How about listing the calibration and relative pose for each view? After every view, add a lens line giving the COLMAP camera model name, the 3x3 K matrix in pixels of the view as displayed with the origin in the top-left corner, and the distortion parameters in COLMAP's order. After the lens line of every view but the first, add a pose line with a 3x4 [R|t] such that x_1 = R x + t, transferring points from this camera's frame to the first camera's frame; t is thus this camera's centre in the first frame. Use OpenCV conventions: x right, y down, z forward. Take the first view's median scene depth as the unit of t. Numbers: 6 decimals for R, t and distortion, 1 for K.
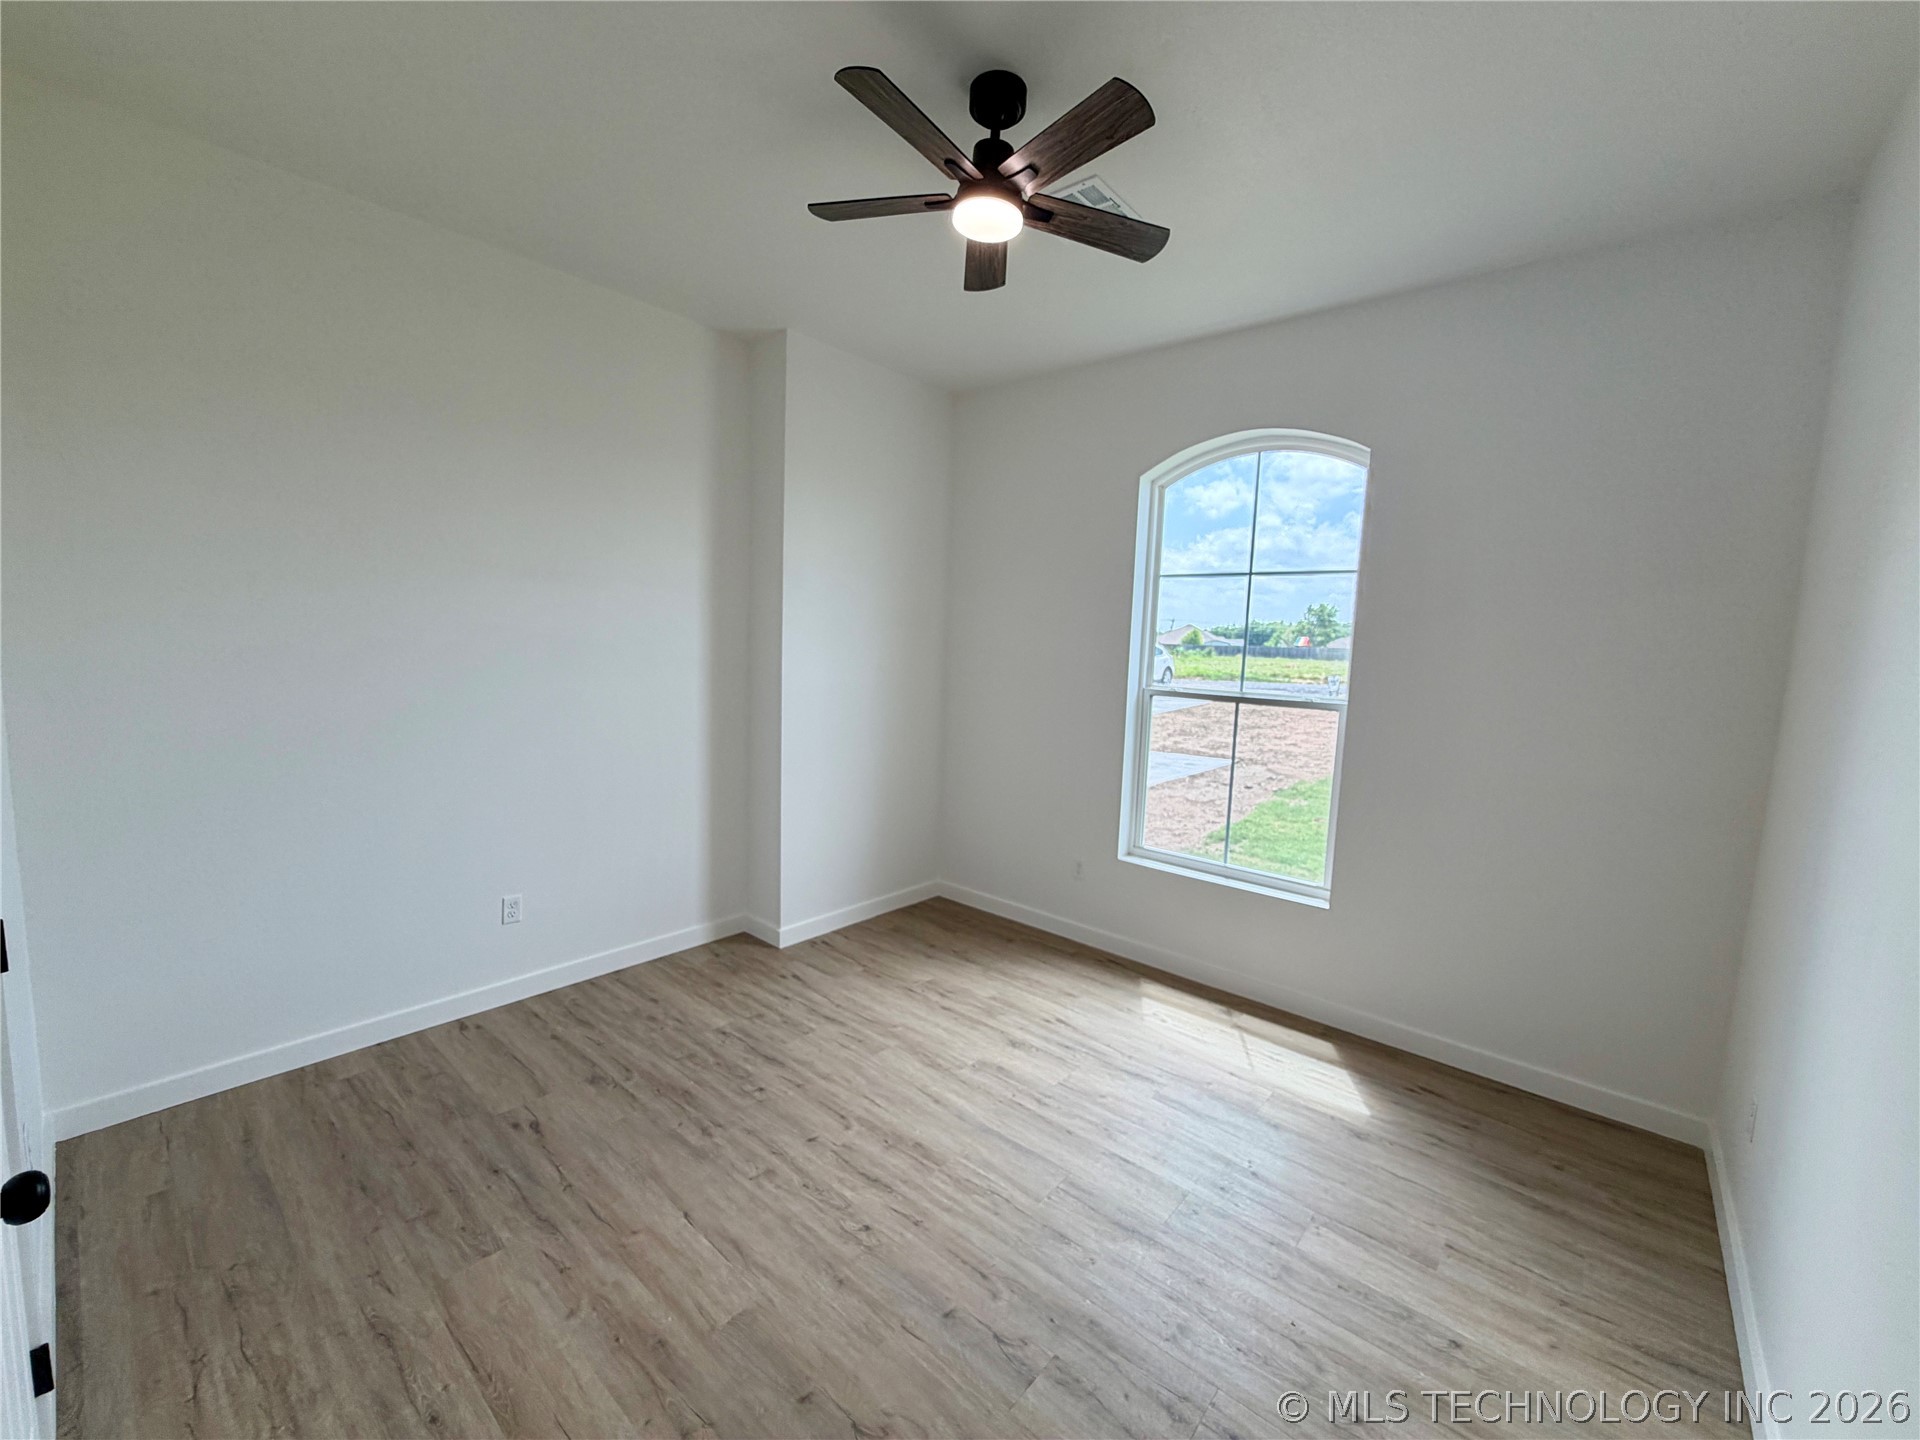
lens RADIAL K [[766.7, 0, 949.7], [0, 766.7, 716.9], [0, 0, 1]] dist [0.003057, -0.000331]
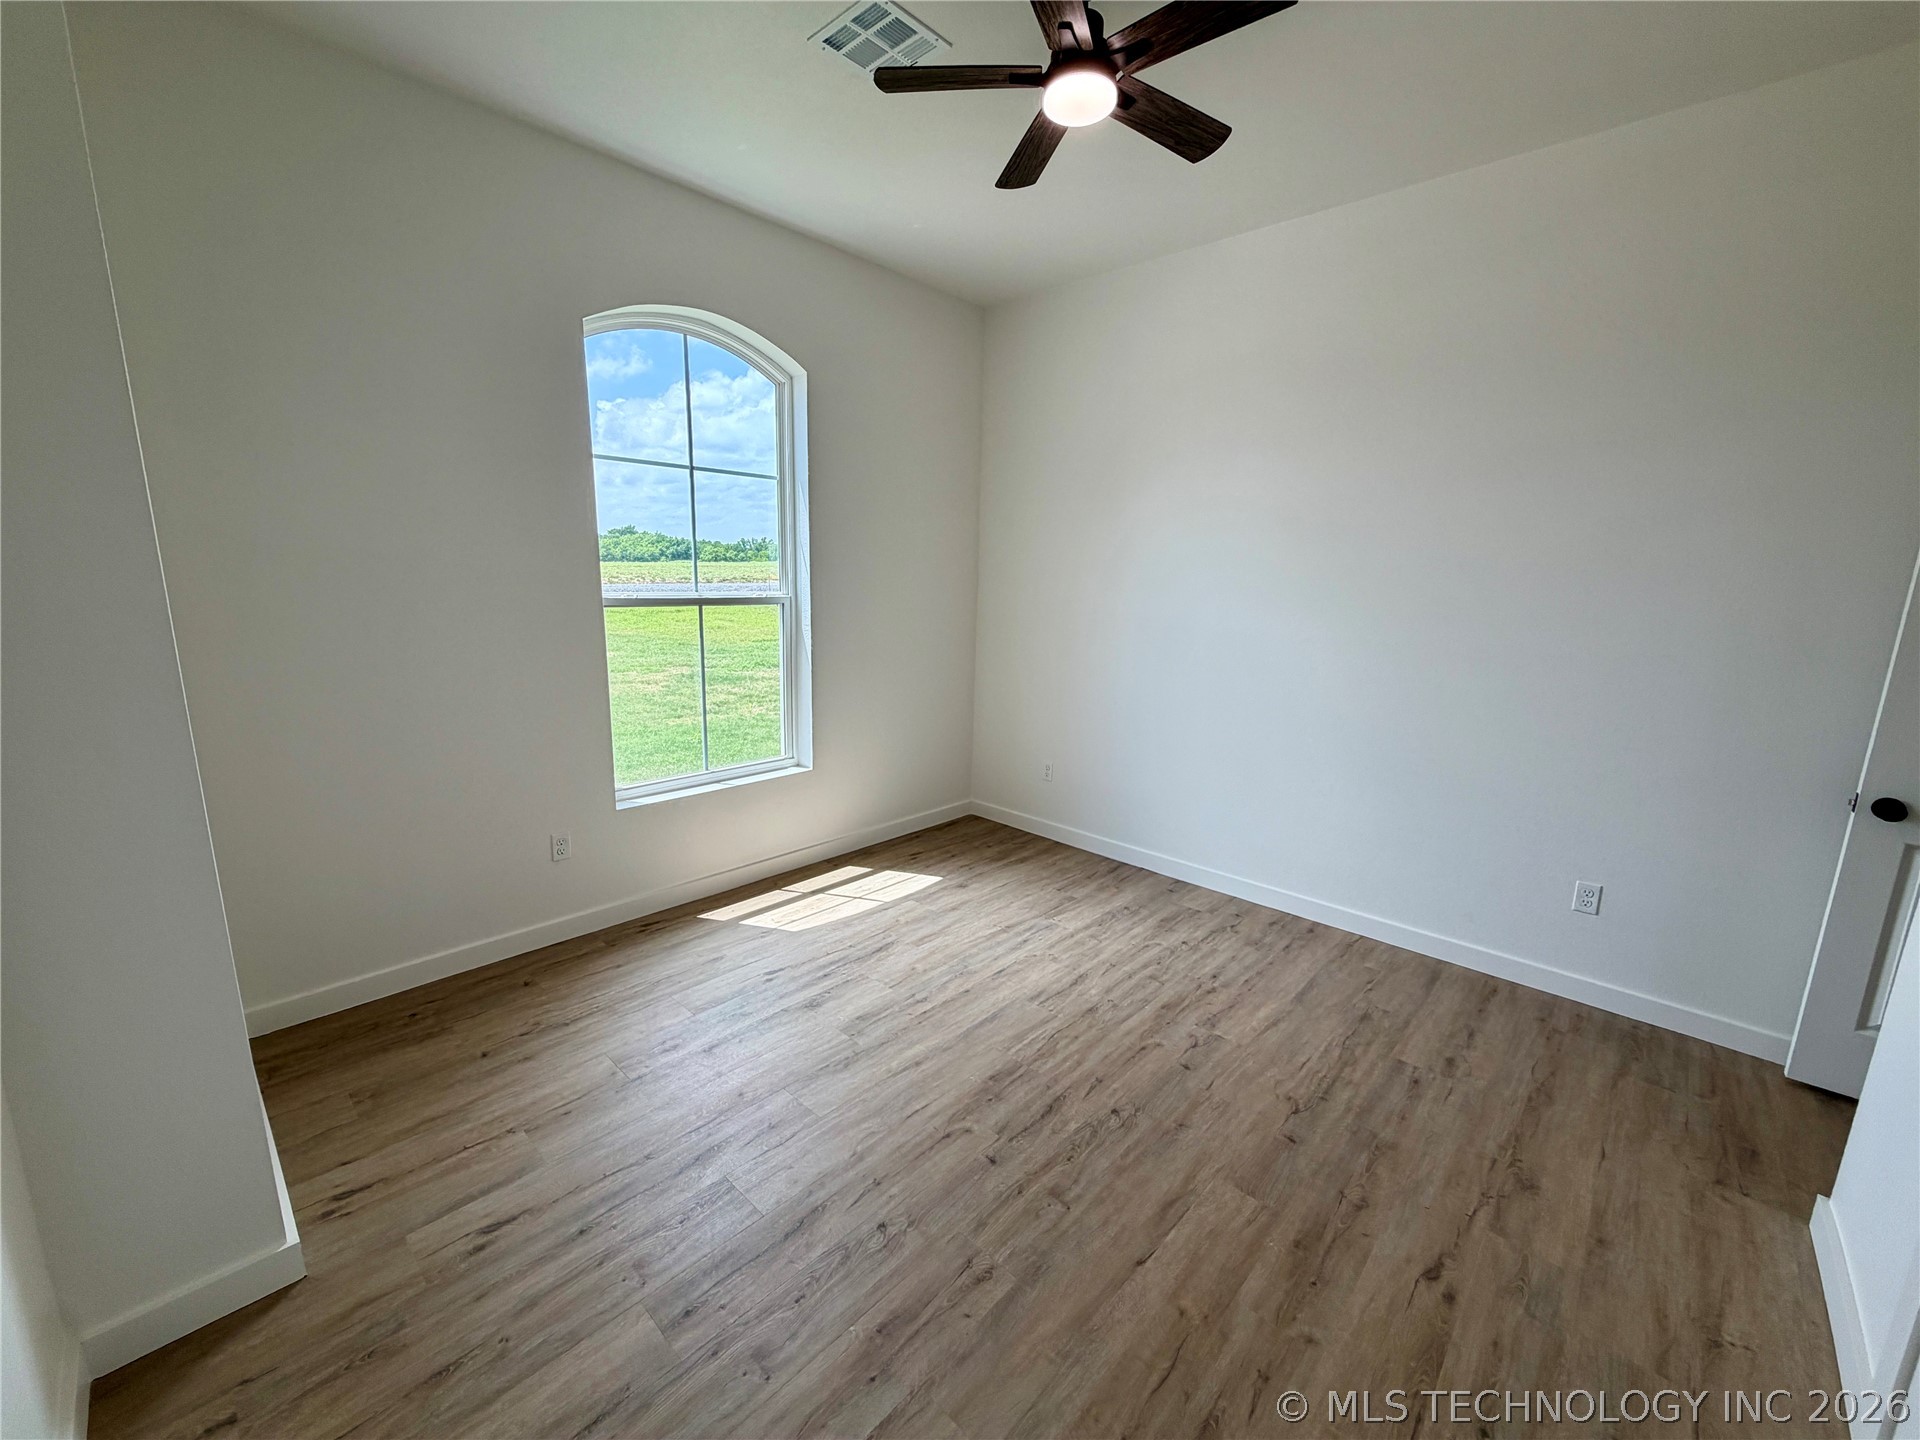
lens RADIAL K [[766.7, 0, 952.1], [0, 766.7, 721.9], [0, 0, 1]] dist [0.003057, -0.000331]
pose [[0.046205, -0.228761, 0.972386, -0.893939], [0.079335, 0.971191, 0.224710, -0.104177], [-0.995777, 0.066761, 0.063023, 0.969629]]
